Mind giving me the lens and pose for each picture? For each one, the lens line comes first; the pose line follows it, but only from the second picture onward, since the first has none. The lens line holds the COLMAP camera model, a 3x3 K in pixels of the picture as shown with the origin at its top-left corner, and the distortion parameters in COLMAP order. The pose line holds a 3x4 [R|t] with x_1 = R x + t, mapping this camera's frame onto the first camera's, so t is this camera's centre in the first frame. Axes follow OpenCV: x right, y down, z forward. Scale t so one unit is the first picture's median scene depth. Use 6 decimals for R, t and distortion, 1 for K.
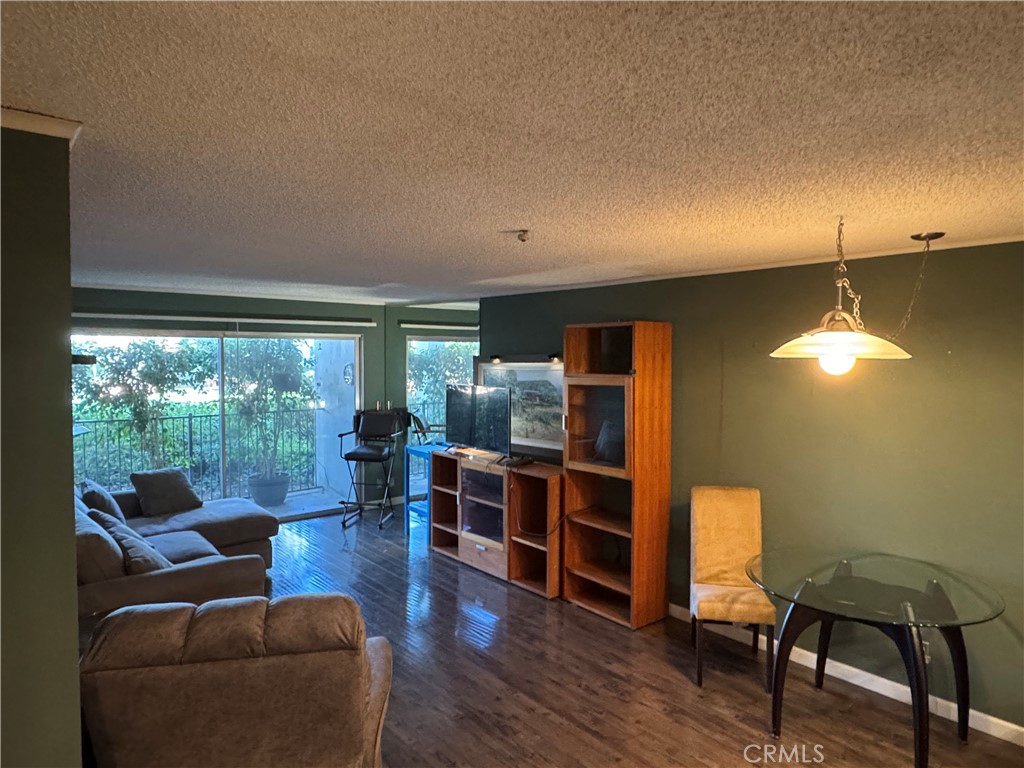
lens RADIAL K [[645.2, 0, 509.2], [0, 645.2, 383.6], [0, 0, 1]] dist [0.002196, 0.004096]
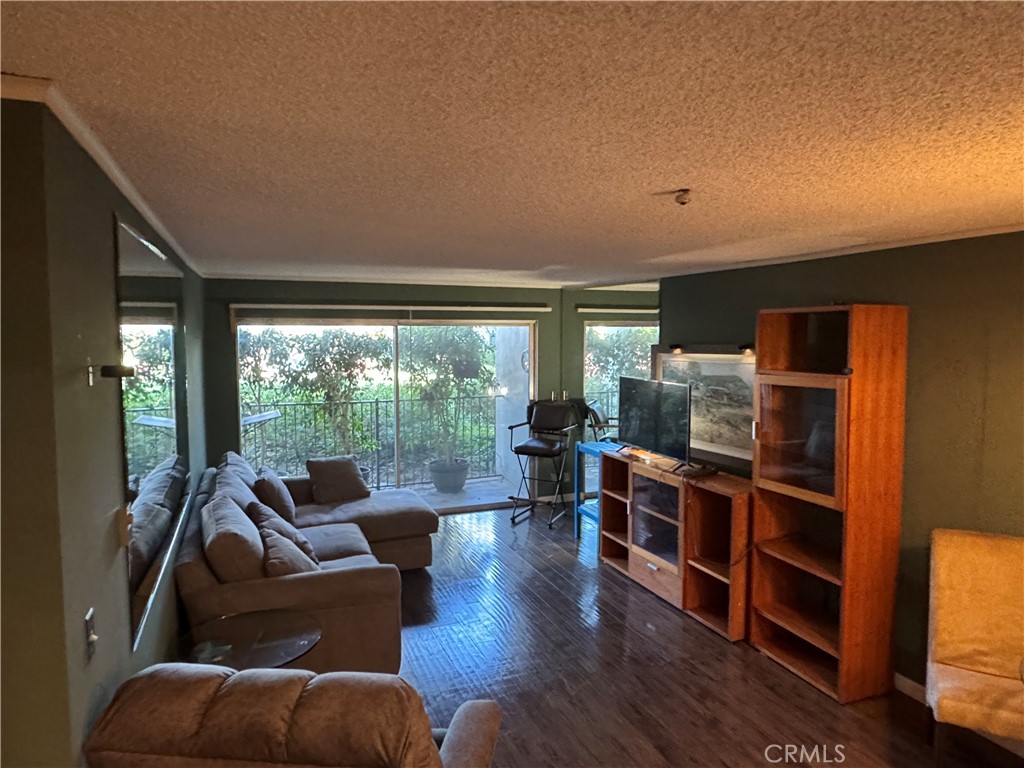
lens RADIAL K [[645.2, 0, 515.6], [0, 645.2, 379.7], [0, 0, 1]] dist [0.002196, 0.004096]
pose [[0.954328, 0.018172, -0.298209, 0.039098], [-0.010751, 0.999591, 0.026506, -0.021310], [0.298569, -0.022090, 0.954132, 0.135936]]
